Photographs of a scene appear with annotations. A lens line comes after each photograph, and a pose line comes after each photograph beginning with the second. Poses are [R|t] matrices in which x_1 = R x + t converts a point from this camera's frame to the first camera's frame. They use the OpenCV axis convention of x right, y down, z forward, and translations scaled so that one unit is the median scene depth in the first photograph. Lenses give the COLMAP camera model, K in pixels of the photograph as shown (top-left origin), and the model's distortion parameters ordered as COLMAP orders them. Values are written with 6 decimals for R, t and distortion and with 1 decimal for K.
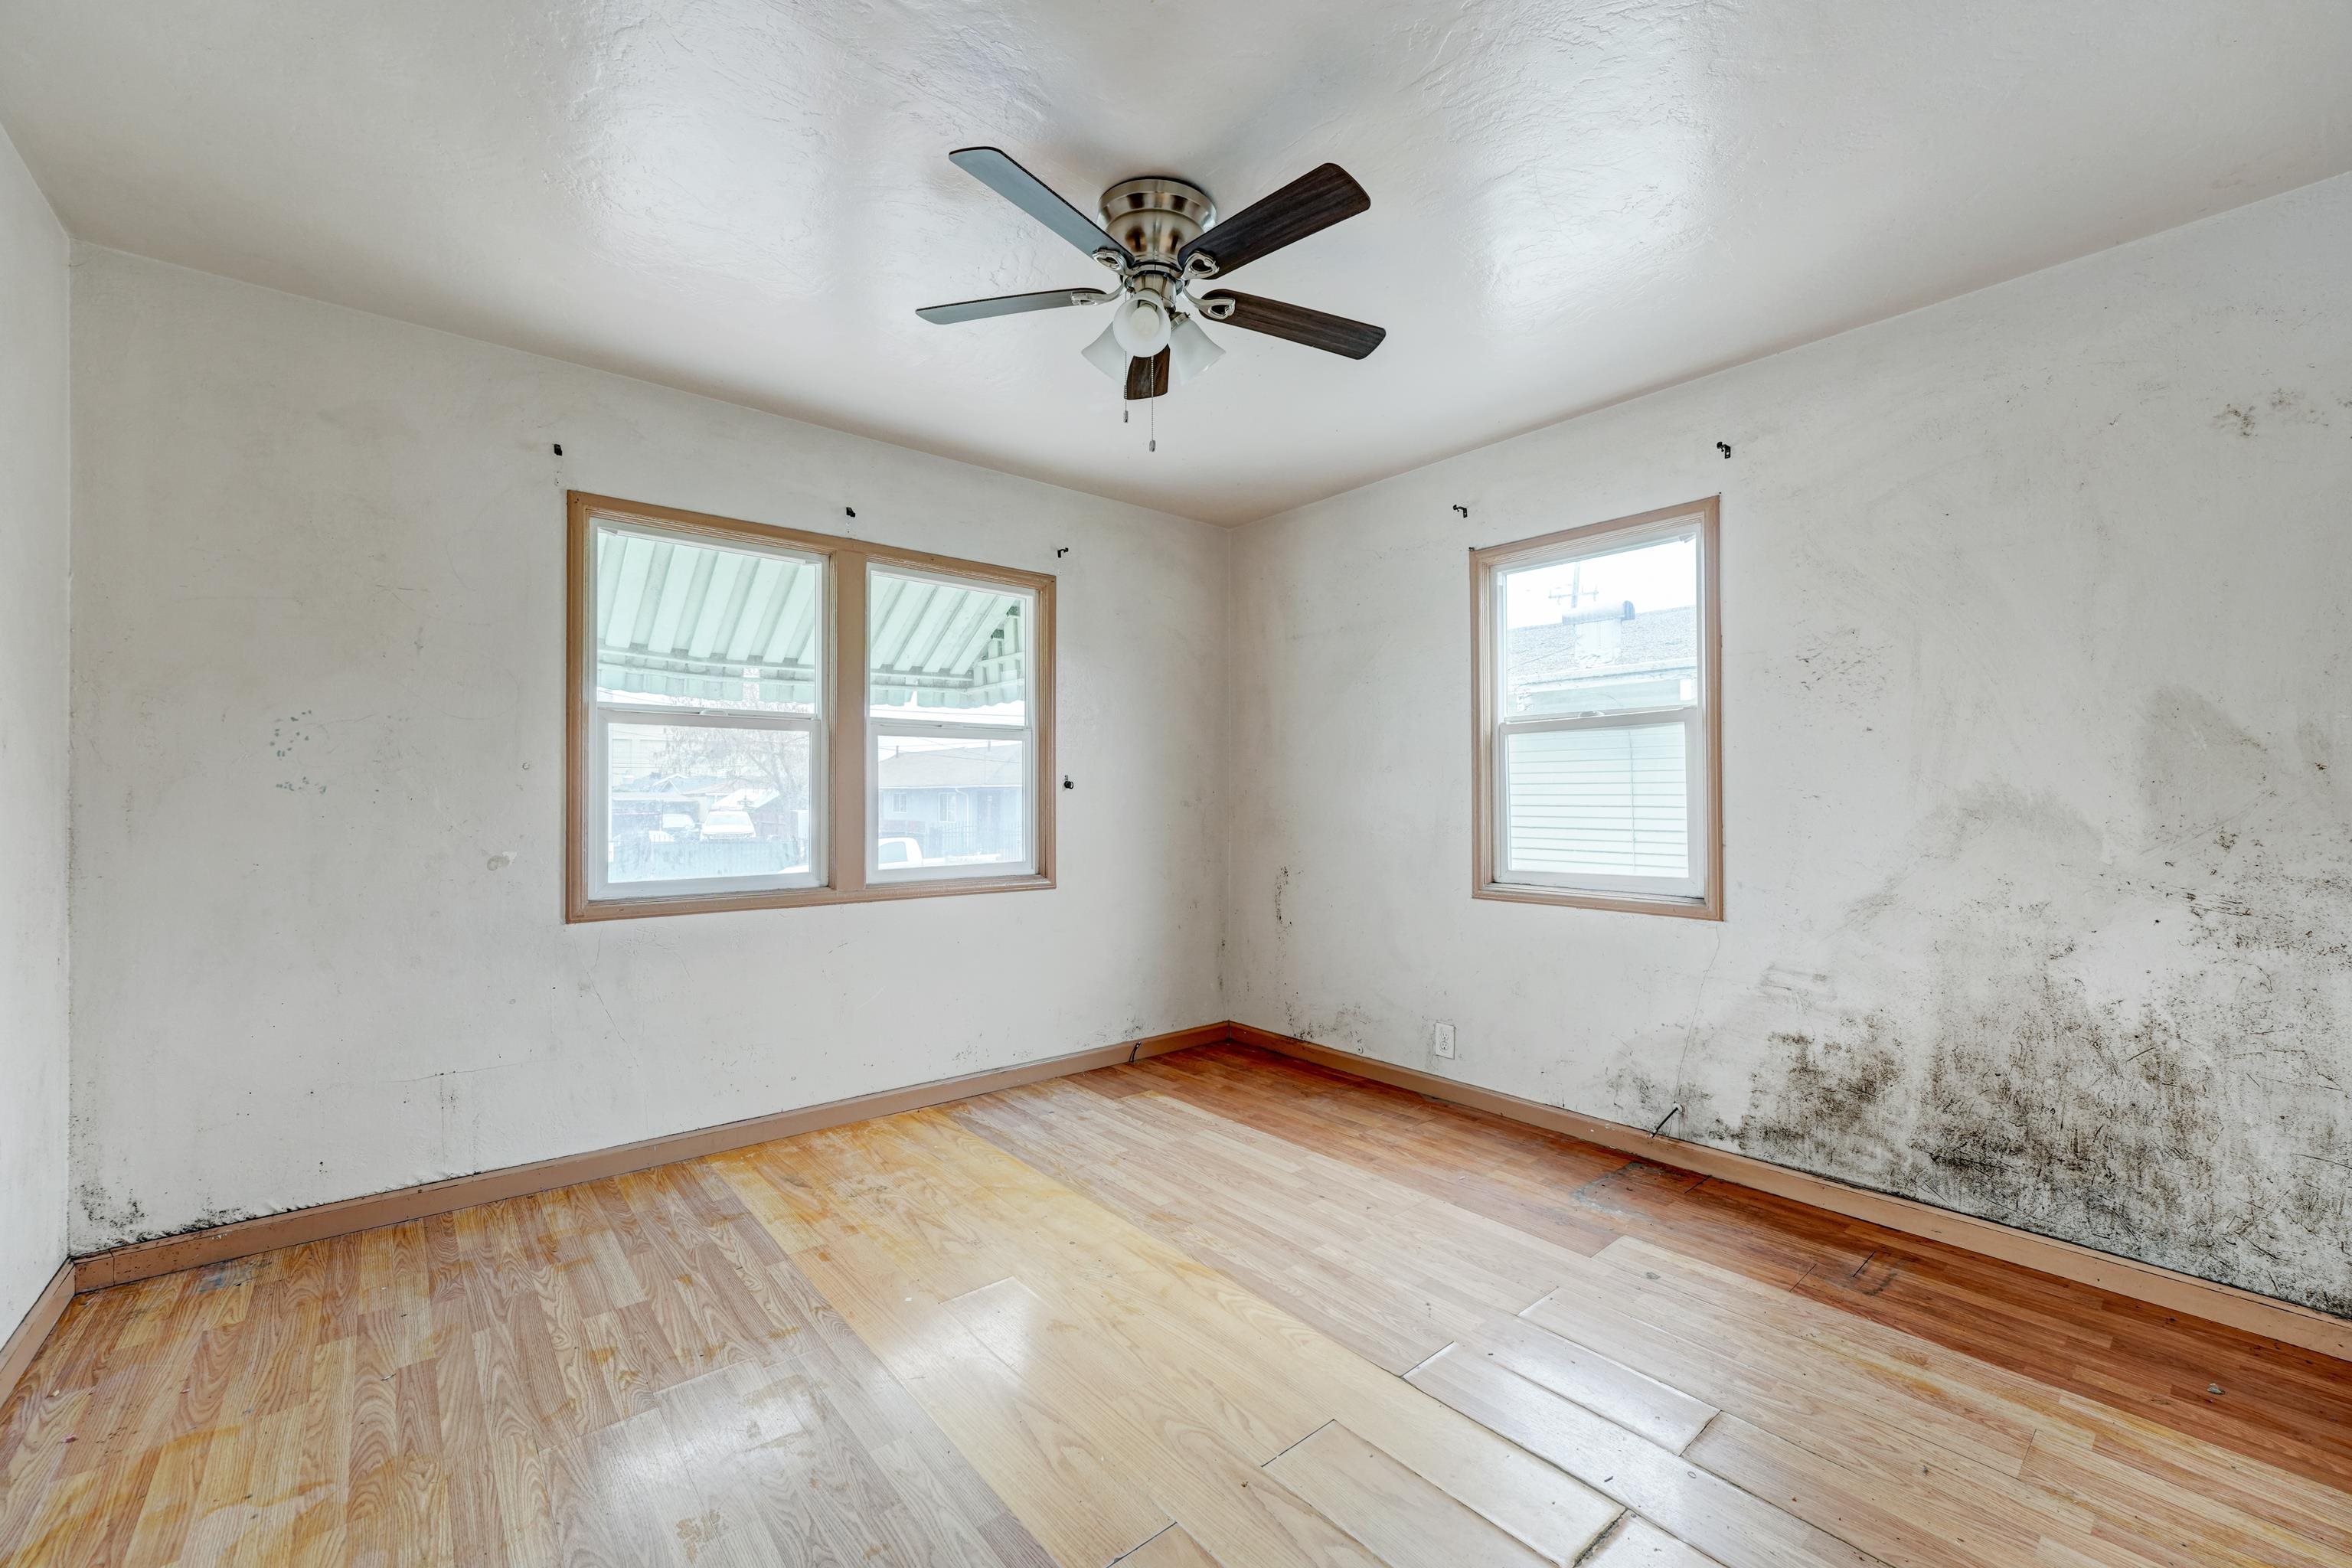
lens RADIAL K [[942.4, 0, 1195.8], [0, 942.4, 764.9], [0, 0, 1]] dist [-0.006239, 0.001793]
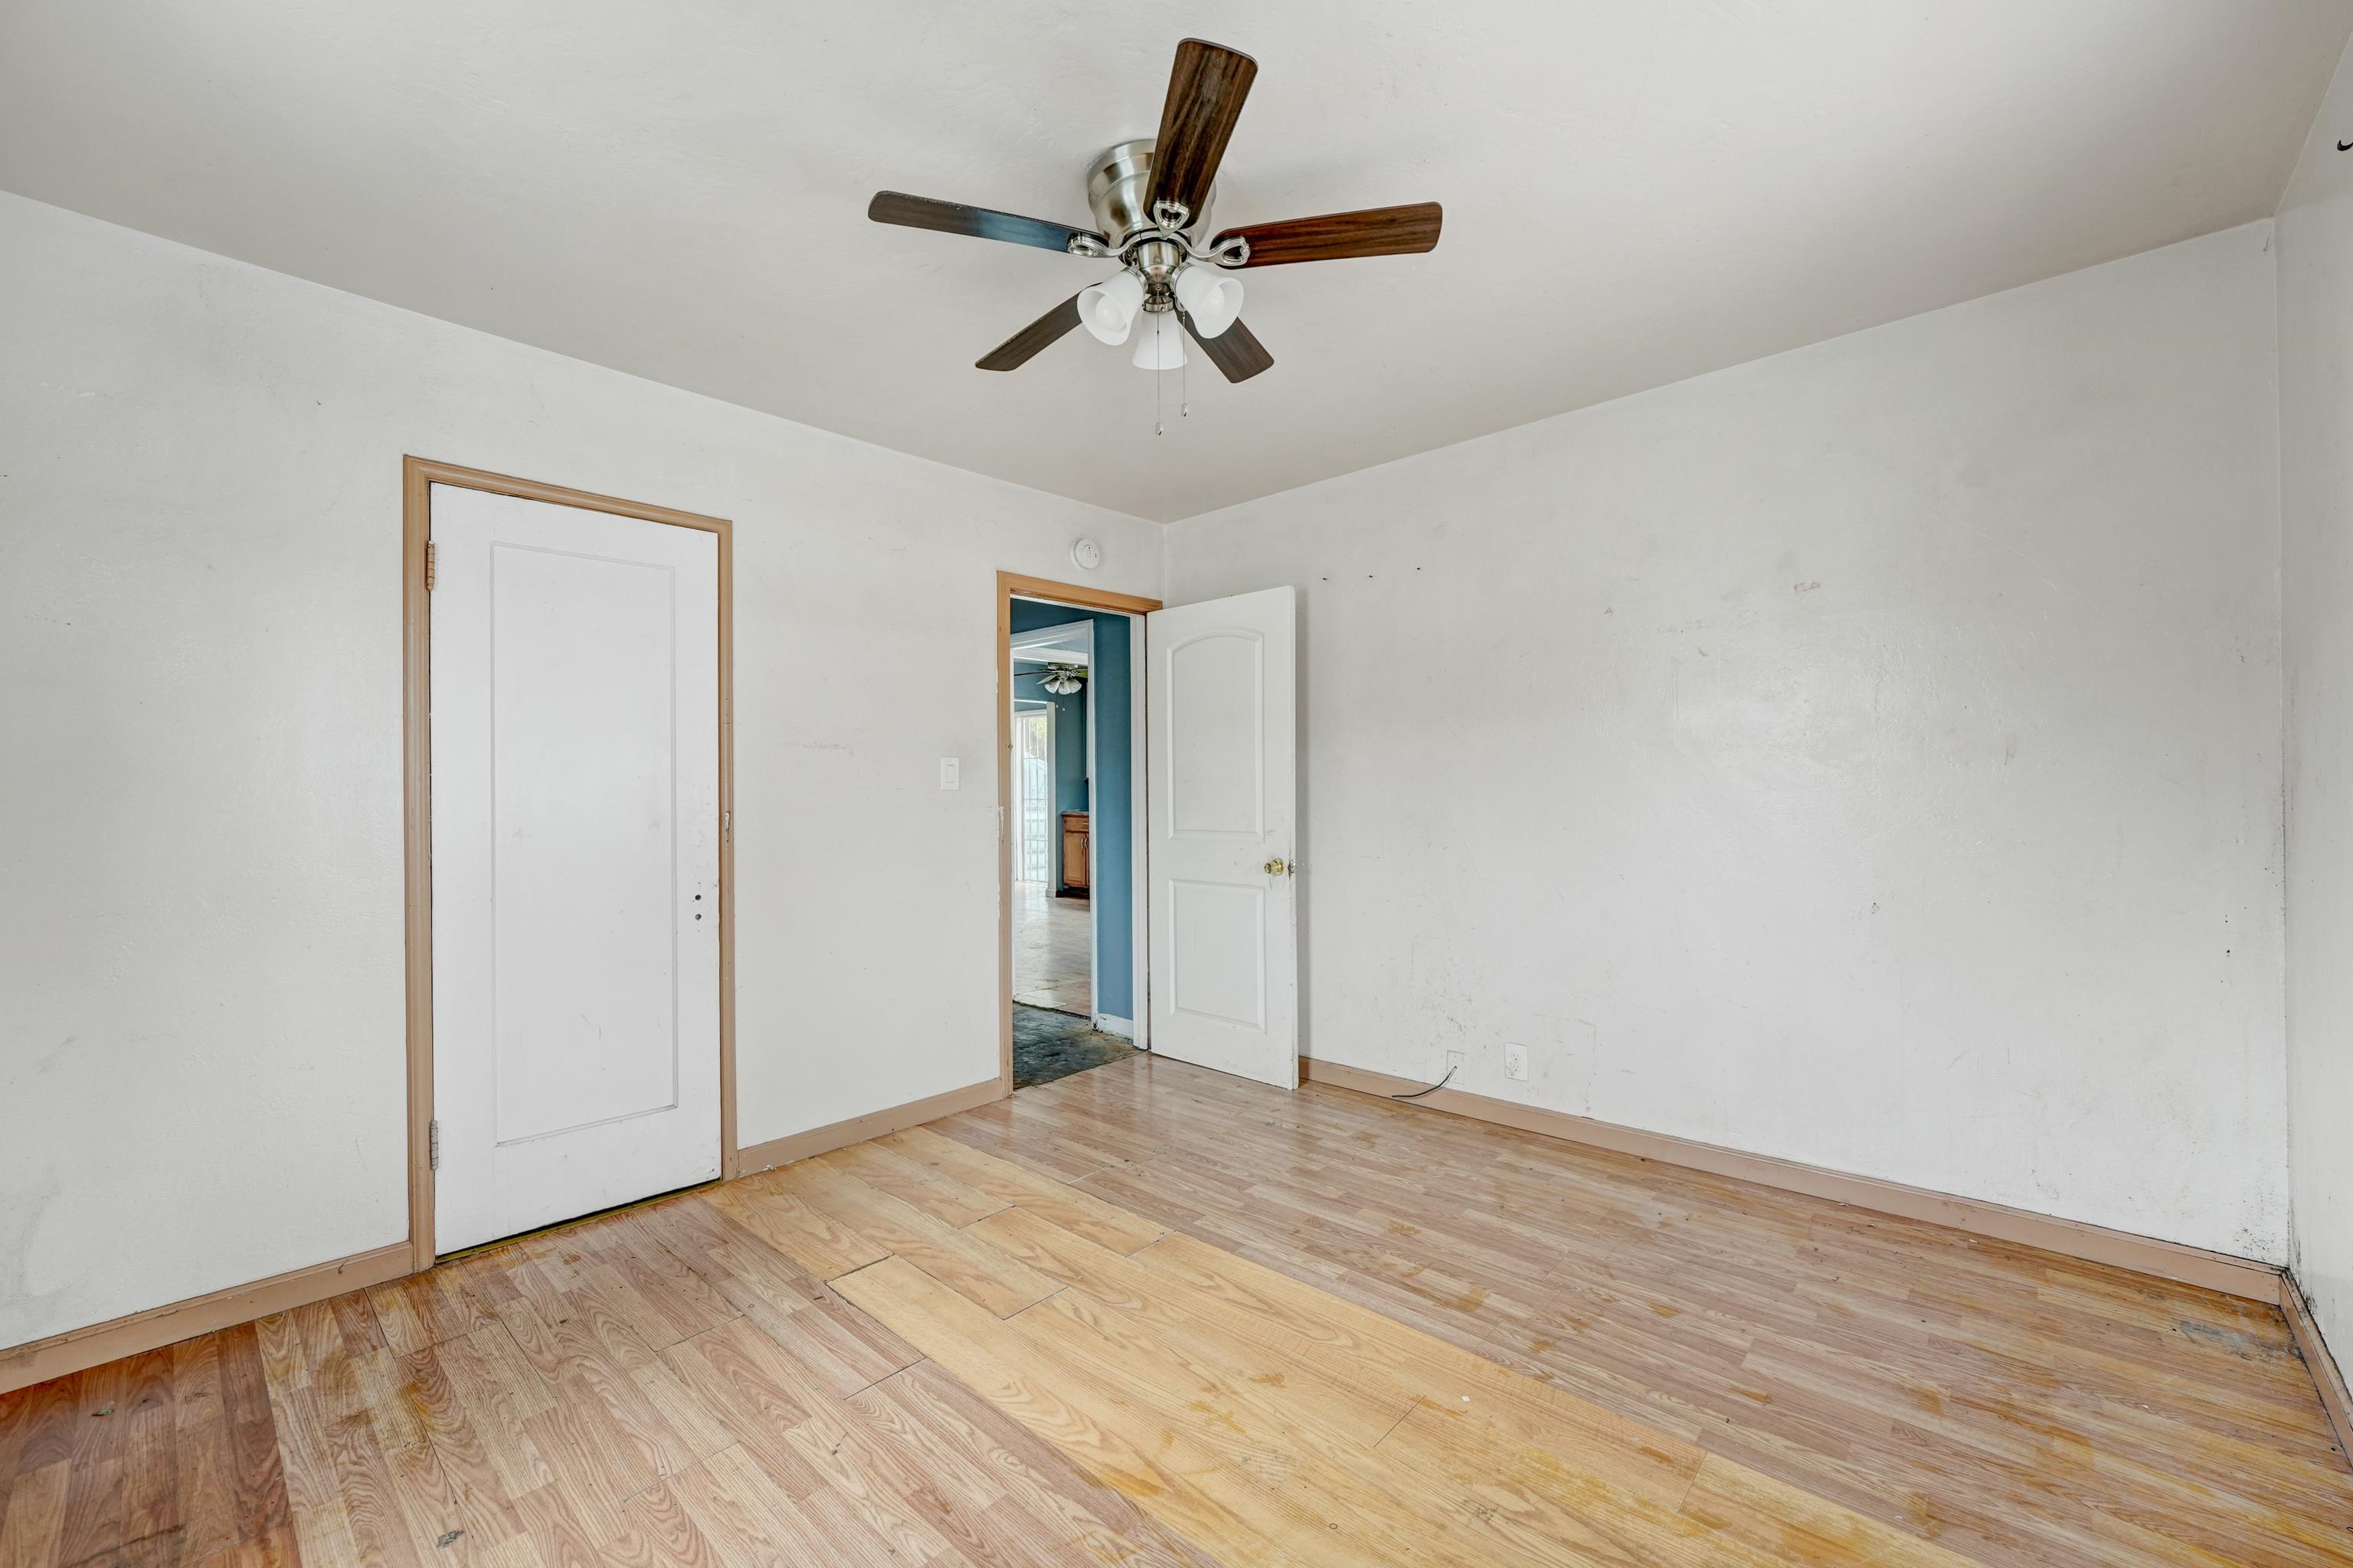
lens RADIAL K [[942.8, 0, 1184.5], [0, 942.8, 783.9], [0, 0, 1]] dist [-0.006239, 0.001793]
pose [[-0.993428, 0.010527, -0.113972, 0.038038], [0.014261, 0.999386, -0.031997, 0.038280], [0.113565, -0.033412, -0.992969, 1.871459]]
